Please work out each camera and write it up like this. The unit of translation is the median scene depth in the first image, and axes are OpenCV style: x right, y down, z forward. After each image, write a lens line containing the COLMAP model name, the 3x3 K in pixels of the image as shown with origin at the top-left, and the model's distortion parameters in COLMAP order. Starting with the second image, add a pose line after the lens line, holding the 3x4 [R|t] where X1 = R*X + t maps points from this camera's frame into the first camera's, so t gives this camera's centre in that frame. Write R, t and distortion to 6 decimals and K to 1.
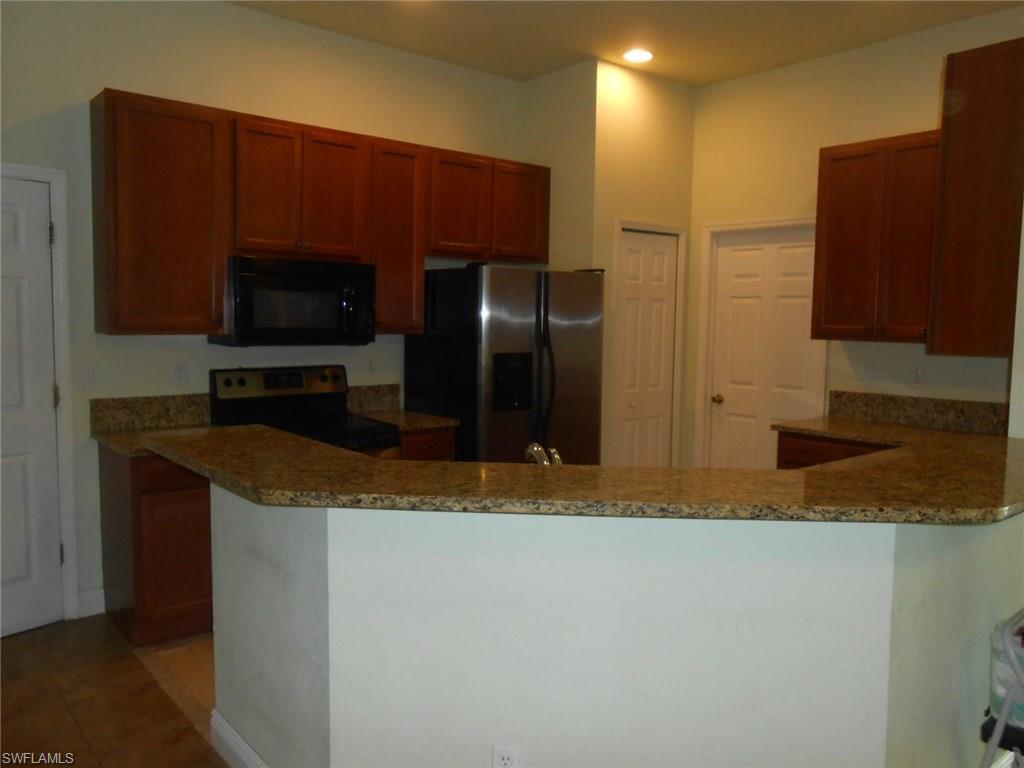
lens RADIAL K [[790.9, 0, 514.6], [0, 790.9, 376.4], [0, 0, 1]] dist [-0.034581, -0.000333]
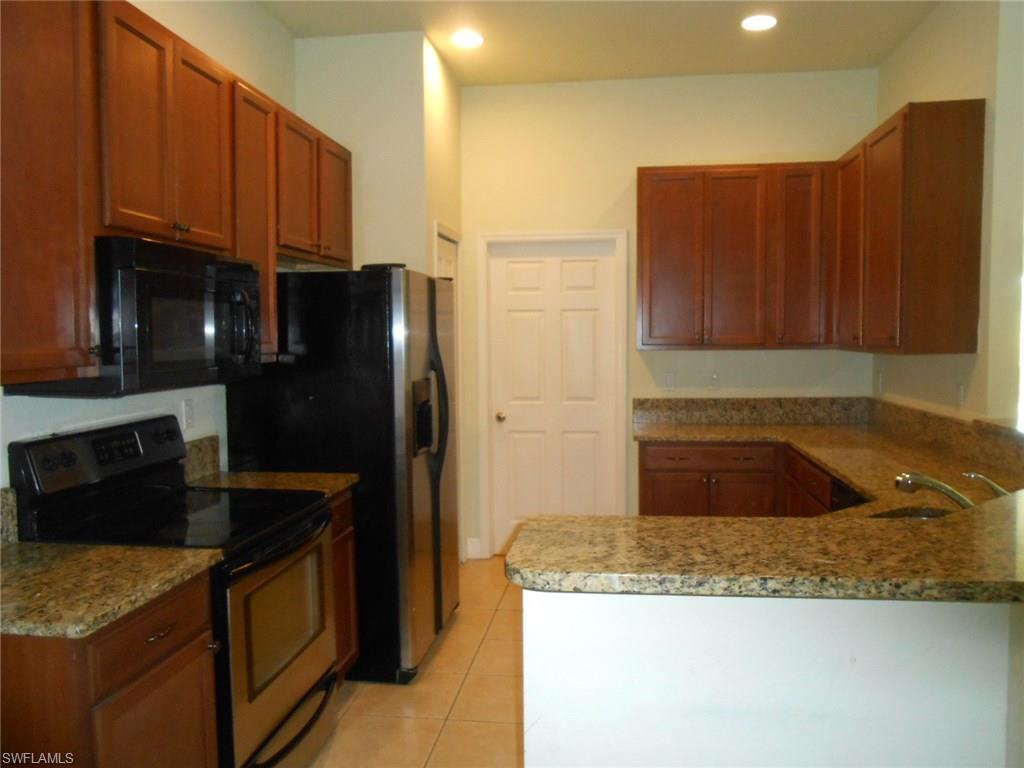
lens RADIAL K [[790.9, 0, 511.3], [0, 790.9, 390.2], [0, 0, 1]] dist [-0.034581, -0.000333]
pose [[0.741538, -0.066487, 0.667609, -0.445828], [0.069558, 0.997334, 0.022064, -0.029554], [-0.667296, 0.030077, 0.744185, 0.335643]]
